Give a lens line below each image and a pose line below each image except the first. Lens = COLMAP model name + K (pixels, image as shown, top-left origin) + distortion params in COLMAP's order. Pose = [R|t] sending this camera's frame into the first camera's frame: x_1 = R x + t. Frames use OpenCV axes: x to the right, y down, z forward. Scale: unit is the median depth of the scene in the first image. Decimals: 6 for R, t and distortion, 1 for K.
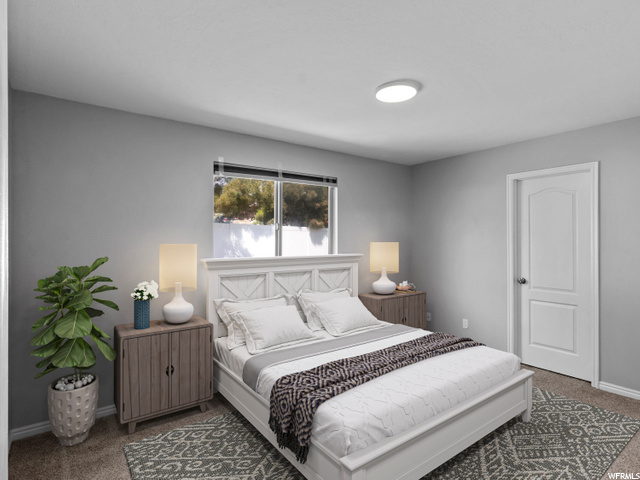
lens RADIAL K [[353.9, 0, 321.8], [0, 353.9, 239.4], [0, 0, 1]] dist [0.008769, -0.000754]
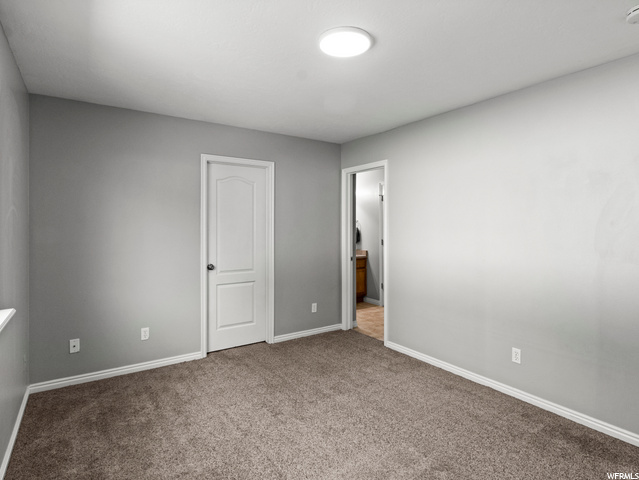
lens RADIAL K [[353.3, 0, 321.0], [0, 353.3, 236.4], [0, 0, 1]] dist [0.008769, -0.000754]
pose [[0.034938, -0.020281, 0.999184, -0.396369], [0.004877, 0.999786, 0.020123, 0.014897], [-0.999378, 0.004170, 0.035029, 0.677803]]
